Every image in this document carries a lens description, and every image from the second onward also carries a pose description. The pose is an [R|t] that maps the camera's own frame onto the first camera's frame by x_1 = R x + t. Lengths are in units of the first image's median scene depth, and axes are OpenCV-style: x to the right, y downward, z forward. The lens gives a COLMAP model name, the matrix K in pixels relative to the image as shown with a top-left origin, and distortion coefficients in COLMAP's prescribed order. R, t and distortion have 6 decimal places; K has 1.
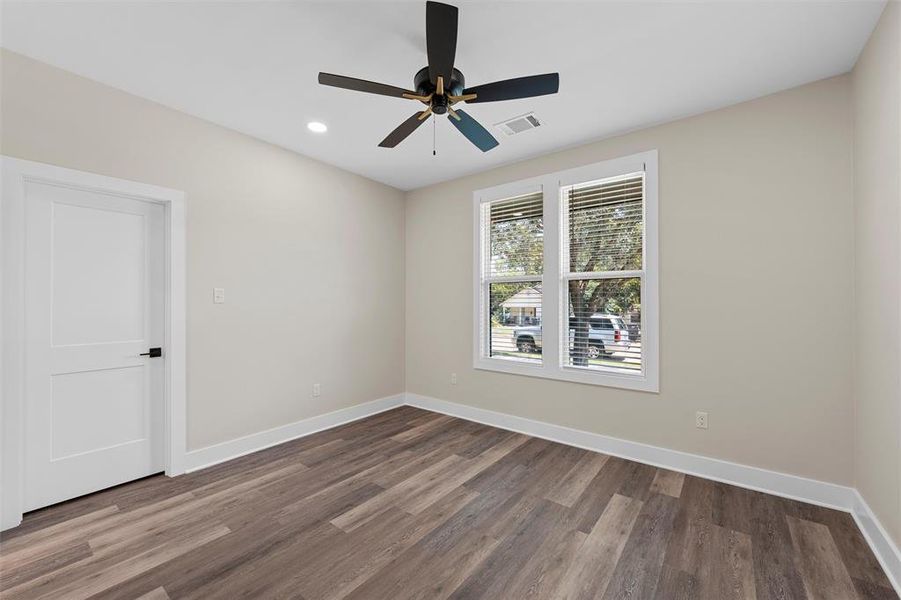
lens RADIAL K [[363.2, 0, 448.5], [0, 363.2, 301.2], [0, 0, 1]] dist [-0.001577, -0.000171]
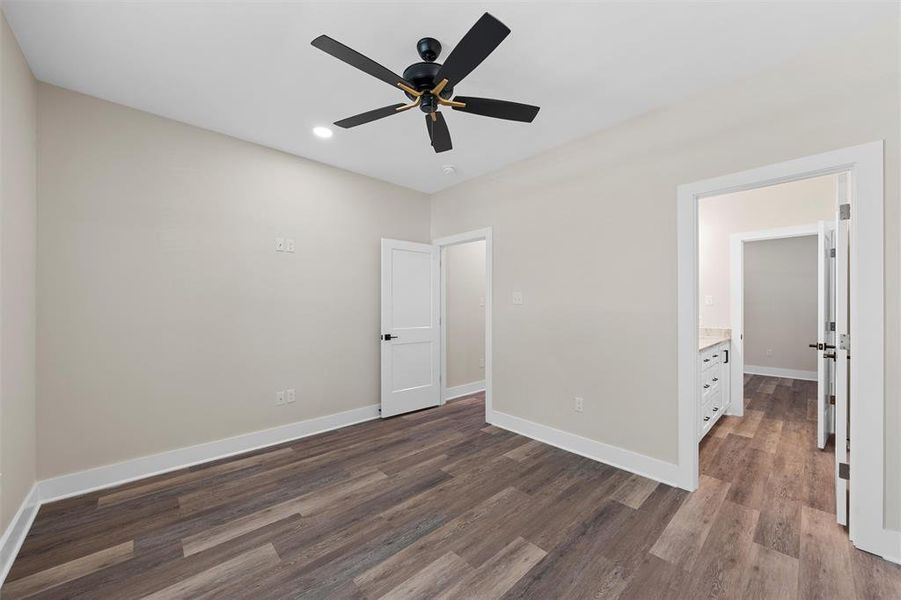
lens RADIAL K [[334.6, 0, 453.9], [0, 334.6, 303.8], [0, 0, 1]] dist [0.000320, -0.000103]
pose [[-0.988999, 0.000055, 0.147920, -0.231886], [-0.002170, 0.999887, -0.014885, 0.016676], [-0.147904, -0.015043, -0.988887, 1.912064]]
